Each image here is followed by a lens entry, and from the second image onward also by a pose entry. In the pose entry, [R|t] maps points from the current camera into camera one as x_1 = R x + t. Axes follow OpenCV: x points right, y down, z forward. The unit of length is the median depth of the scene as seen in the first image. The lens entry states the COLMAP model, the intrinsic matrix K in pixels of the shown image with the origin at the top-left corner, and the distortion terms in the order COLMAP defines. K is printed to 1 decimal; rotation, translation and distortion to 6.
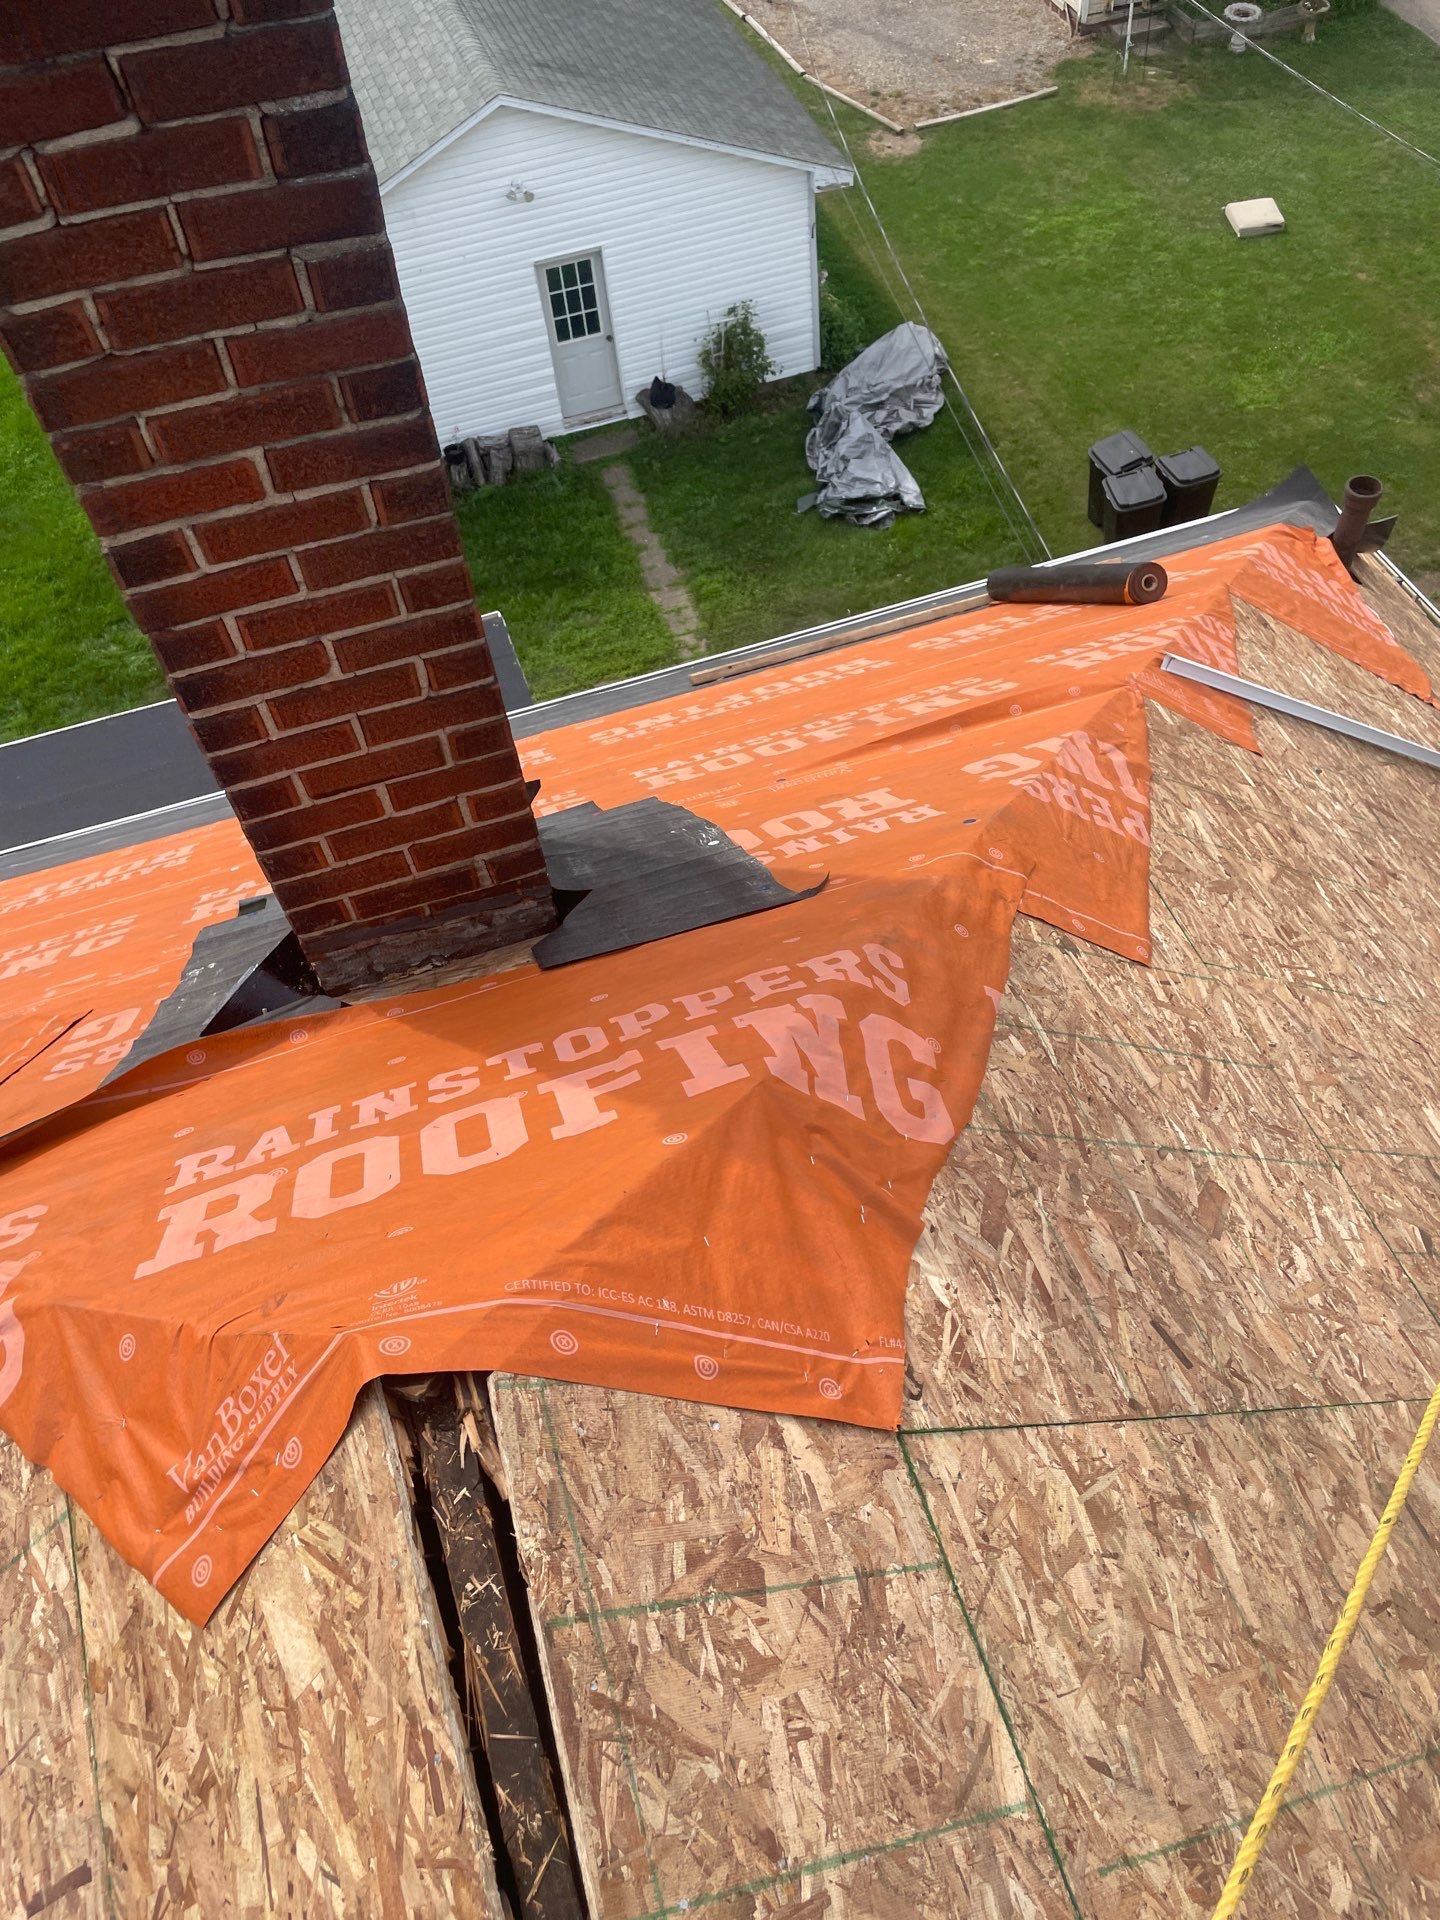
lens RADIAL K [[1462.4, 0, 750.2], [0, 1462.4, 952.2], [0, 0, 1]] dist [0.079181, -0.111572]
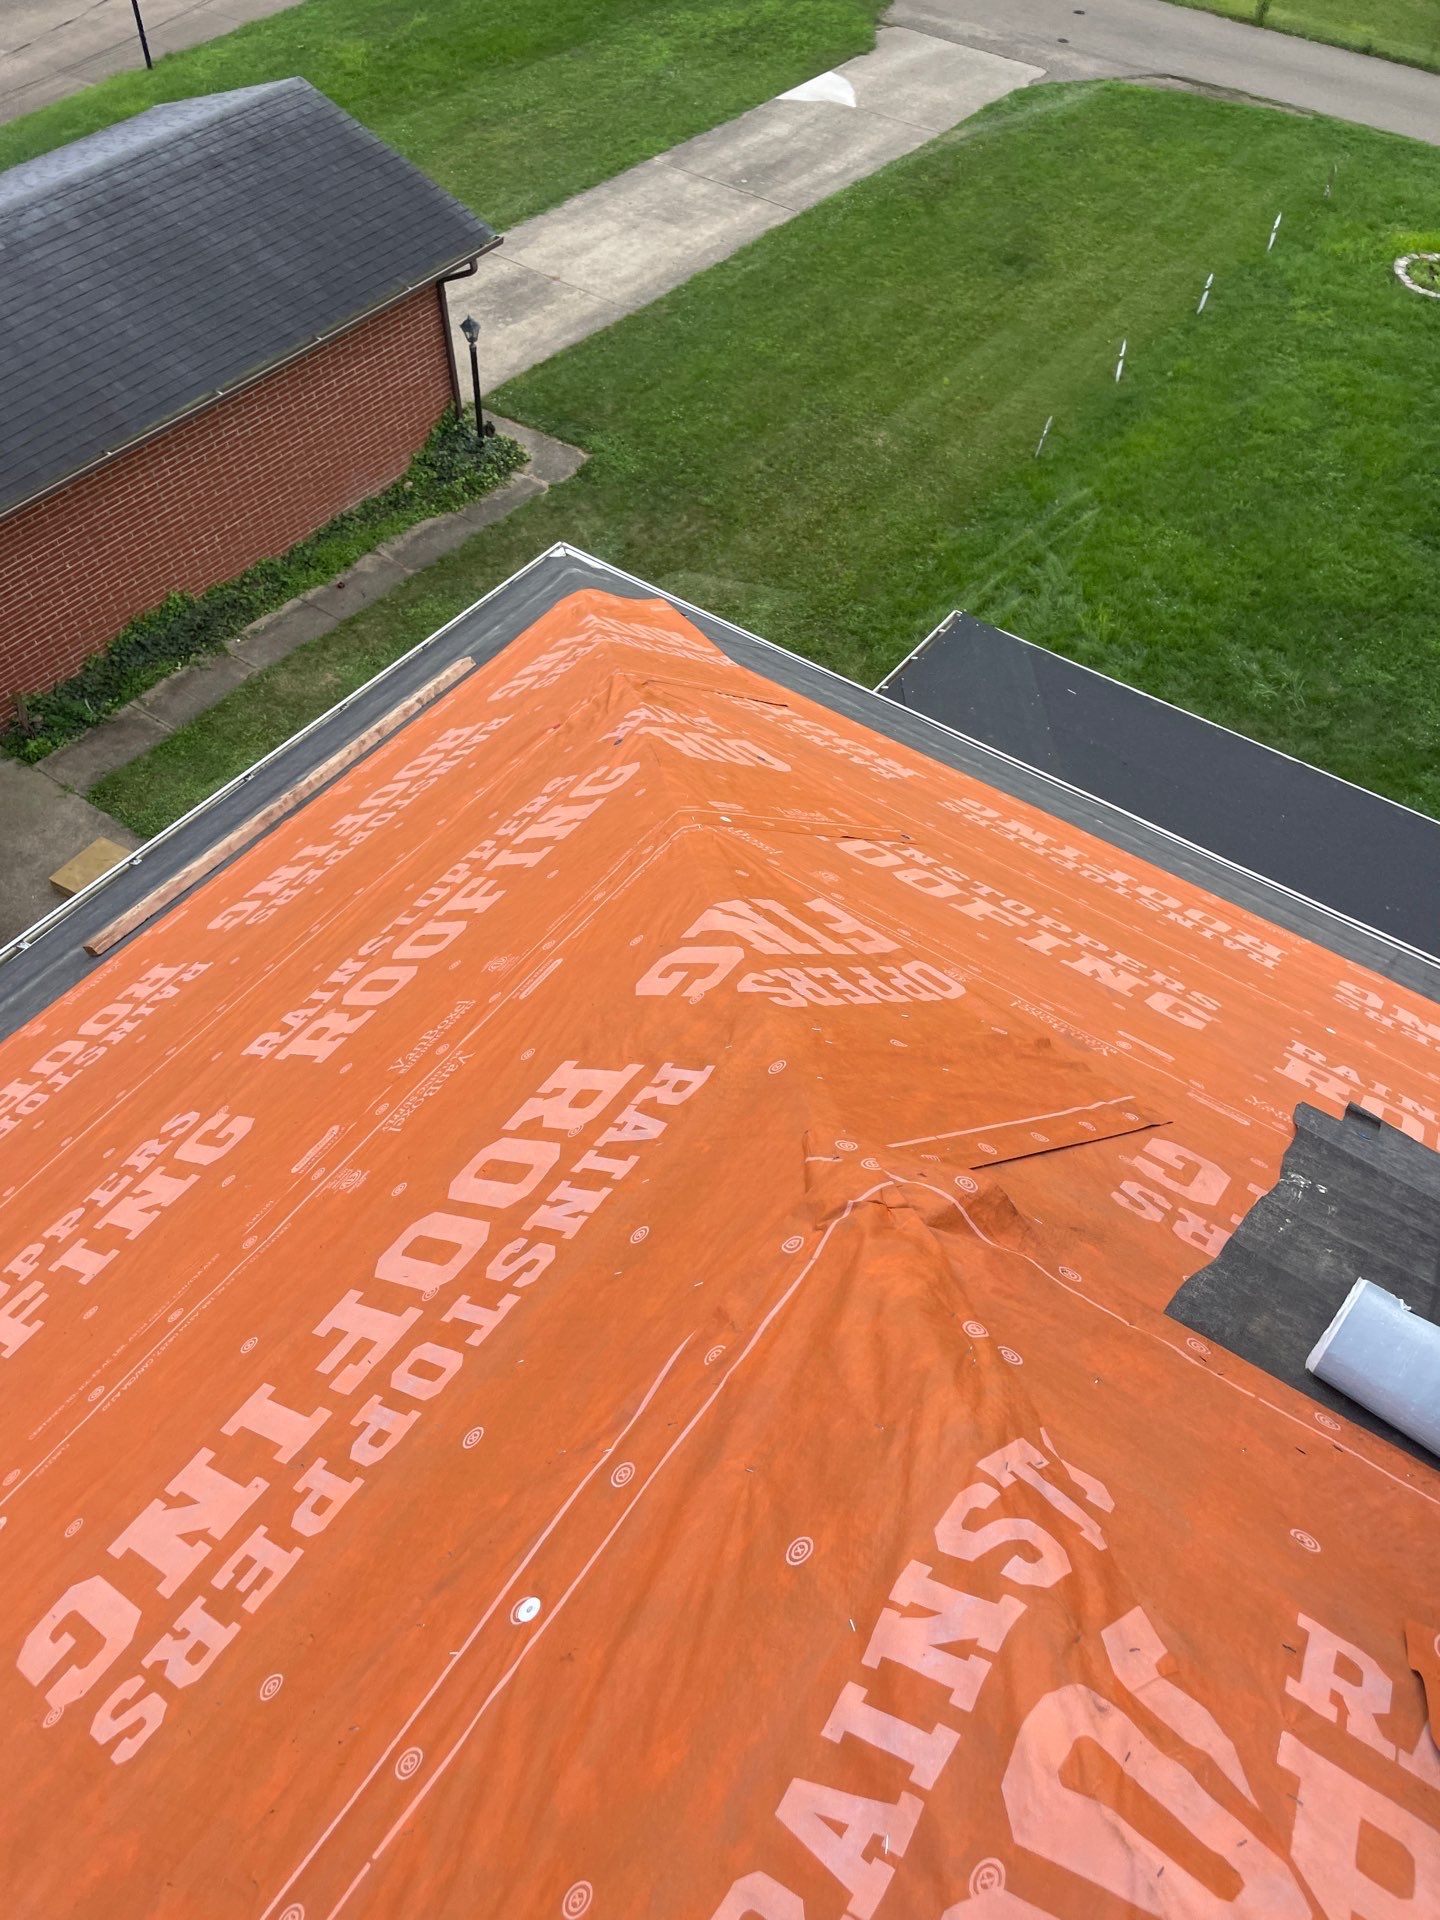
lens RADIAL K [[1462.4, 0, 747.5], [0, 1462.4, 925.8], [0, 0, 1]] dist [0.079181, -0.111572]
pose [[0.583673, 0.671871, -0.455977, -0.540449], [-0.693880, 0.704365, 0.149665, 0.010030], [0.421730, 0.229038, 0.877317, 0.368935]]
